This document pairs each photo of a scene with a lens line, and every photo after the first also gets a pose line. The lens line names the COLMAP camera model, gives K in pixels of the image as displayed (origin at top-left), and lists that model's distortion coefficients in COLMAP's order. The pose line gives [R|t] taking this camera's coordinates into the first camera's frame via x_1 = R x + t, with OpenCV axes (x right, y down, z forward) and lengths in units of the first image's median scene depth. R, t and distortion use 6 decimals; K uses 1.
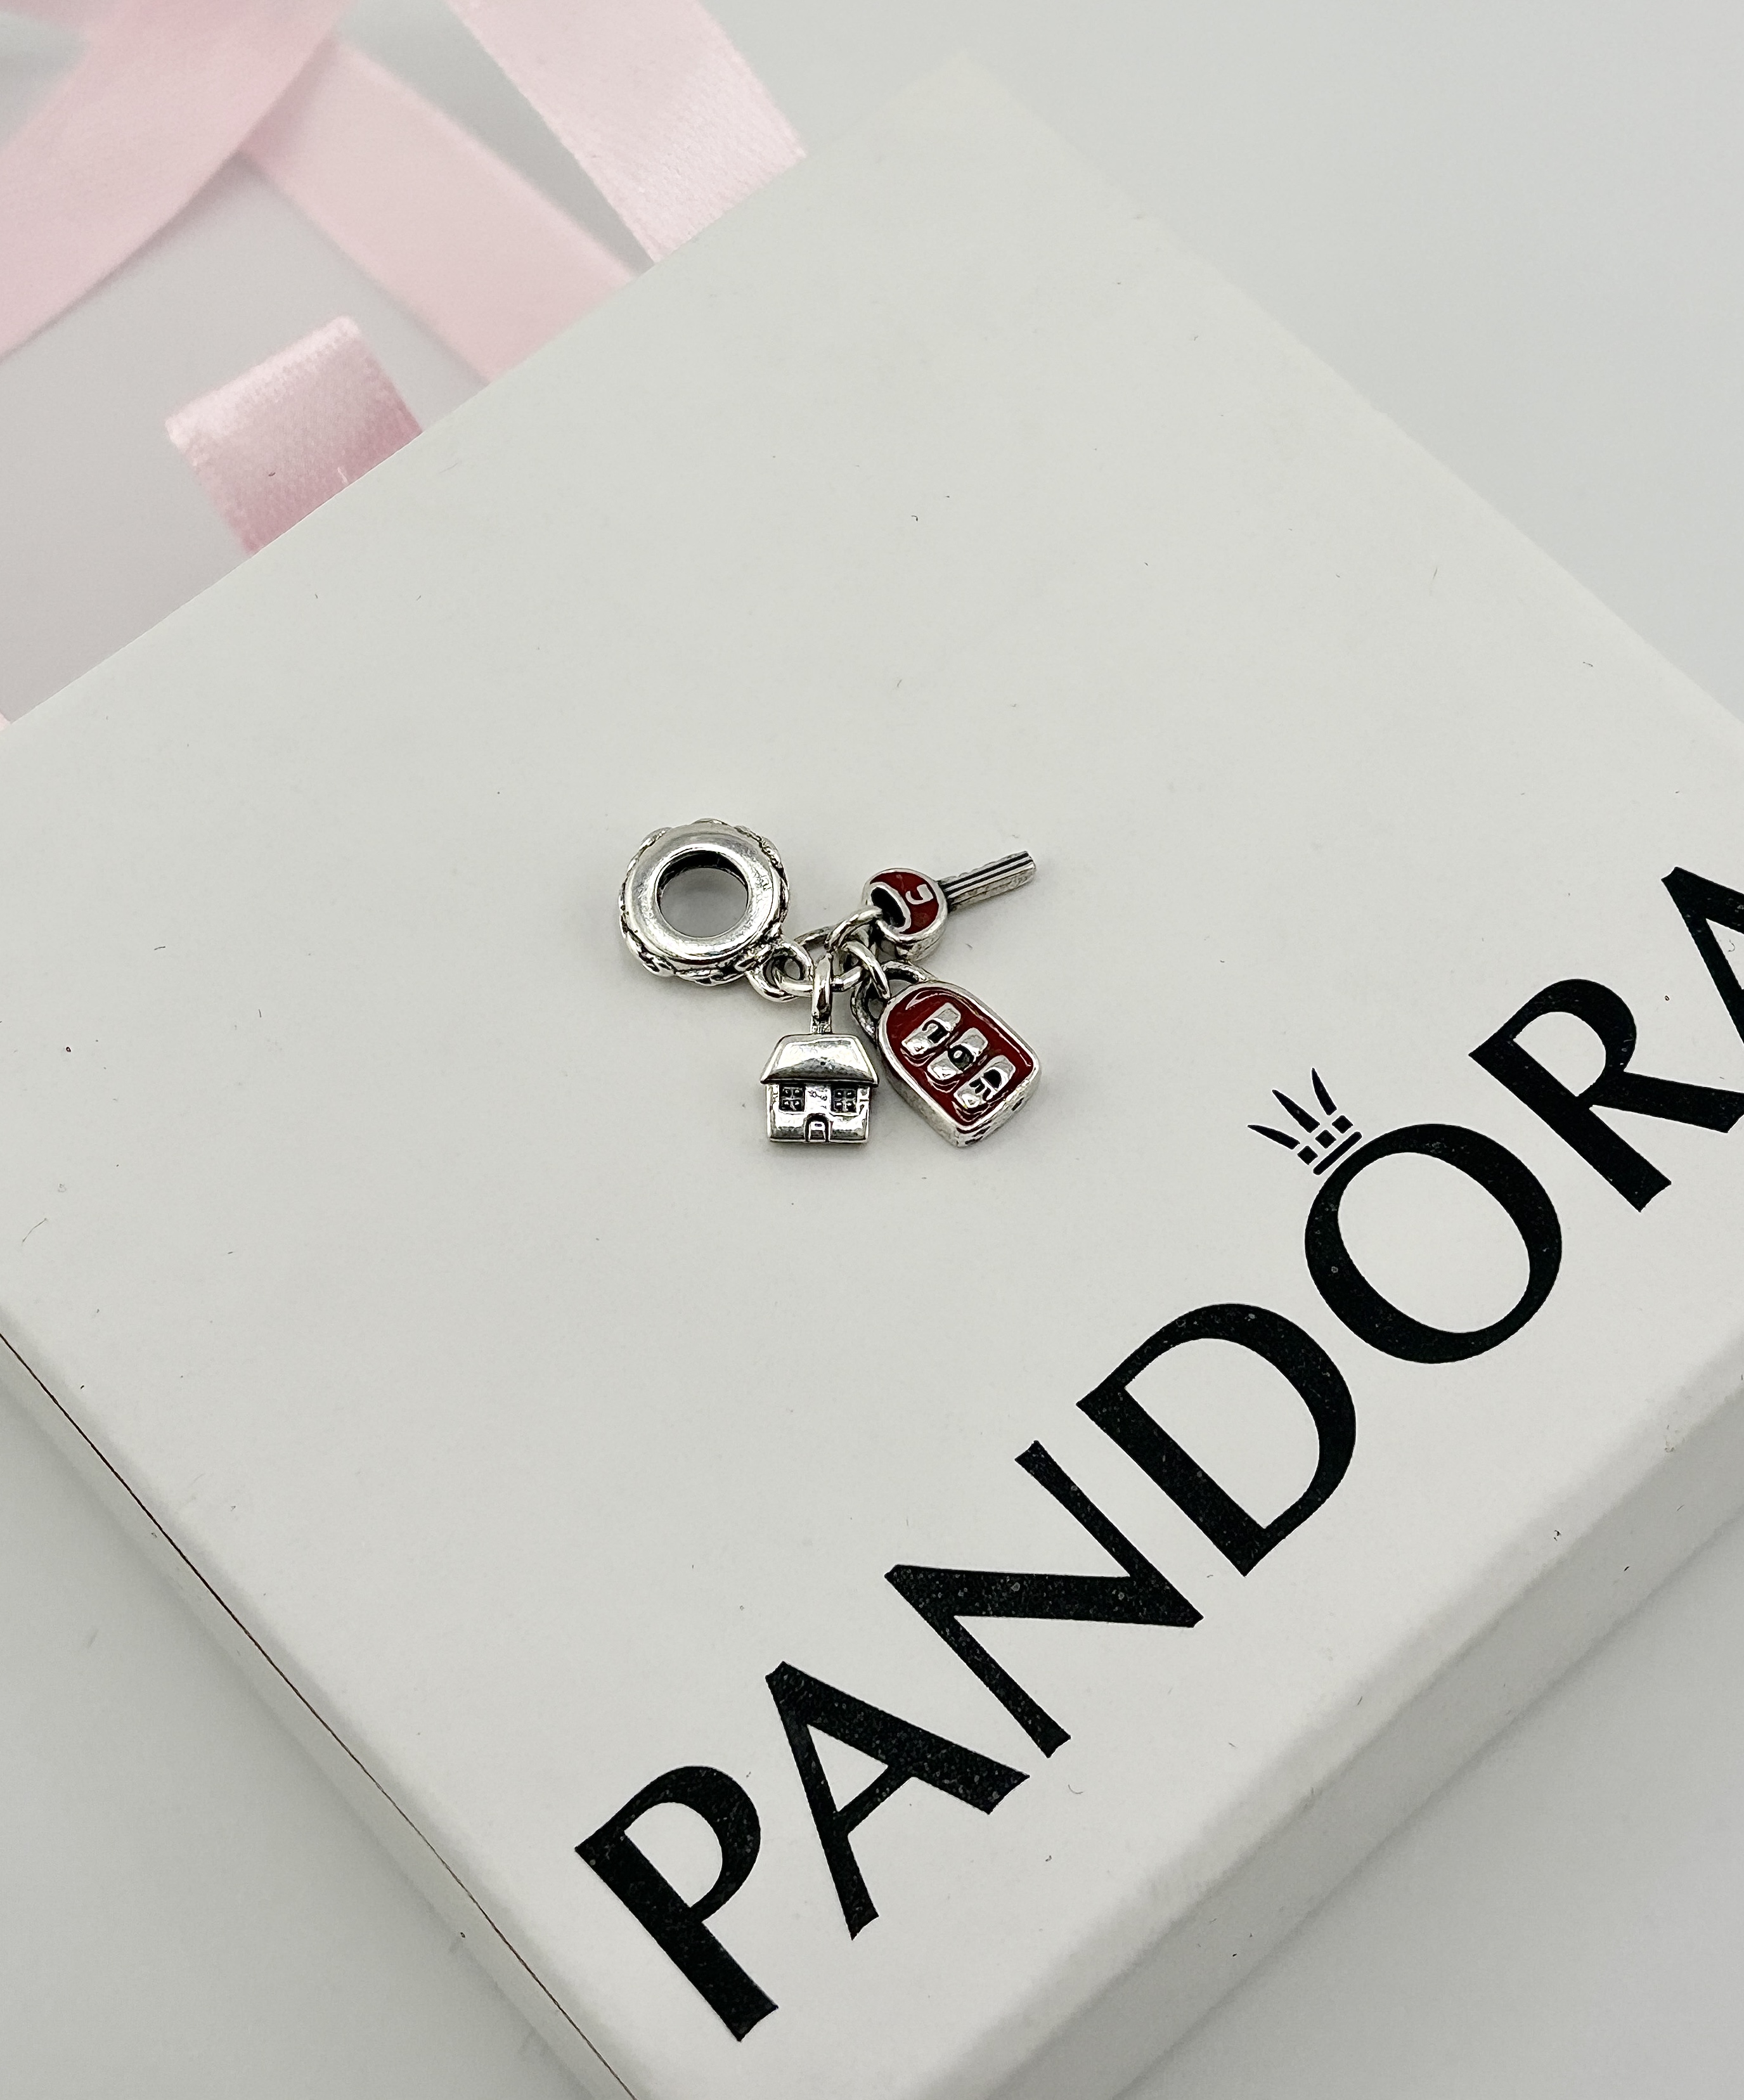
lens RADIAL K [[3320.6, 0, 872.0], [0, 3320.6, 1050.0], [0, 0, 1]] dist [0.002466, -2.556820]
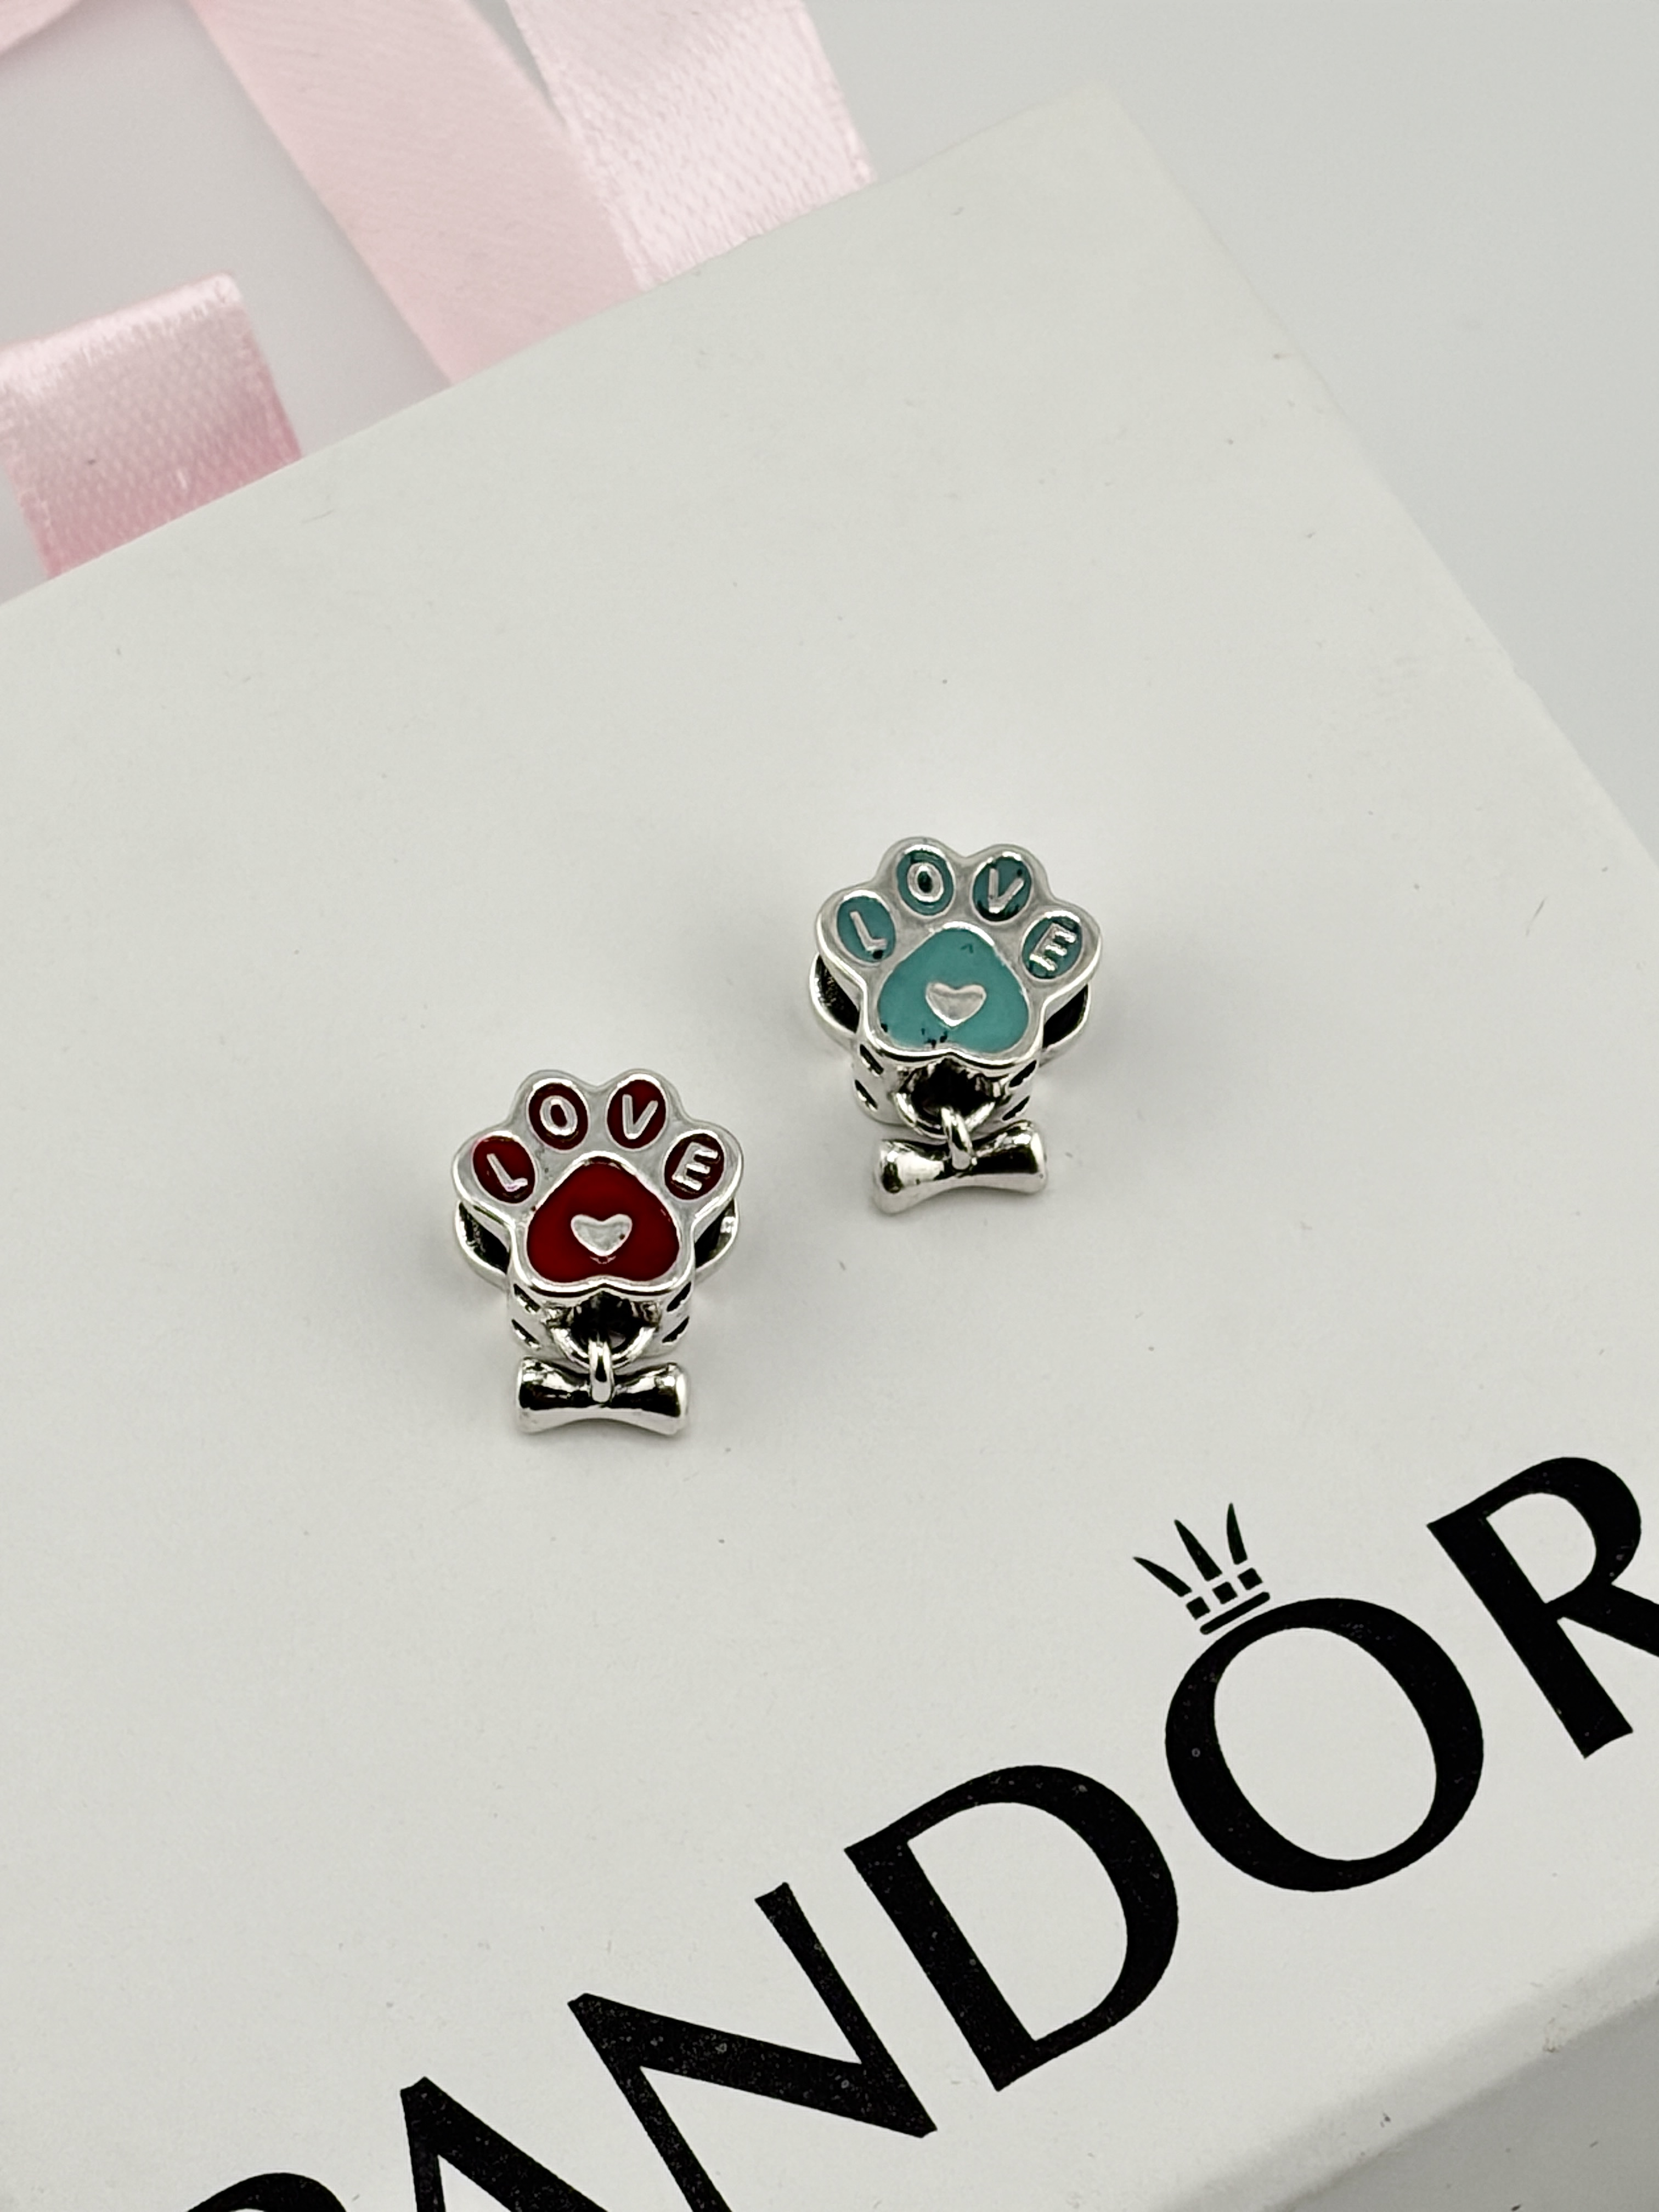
lens RADIAL K [[7955.2, 0, 829.5], [0, 7955.2, 1106.0], [0, 0, 1]] dist [-0.543360, -4.112887]
pose [[0.979357, 0.198382, -0.038794, 0.096332], [-0.199328, 0.979681, -0.022206, -0.026947], [0.033601, 0.029481, 0.999000, -0.924951]]
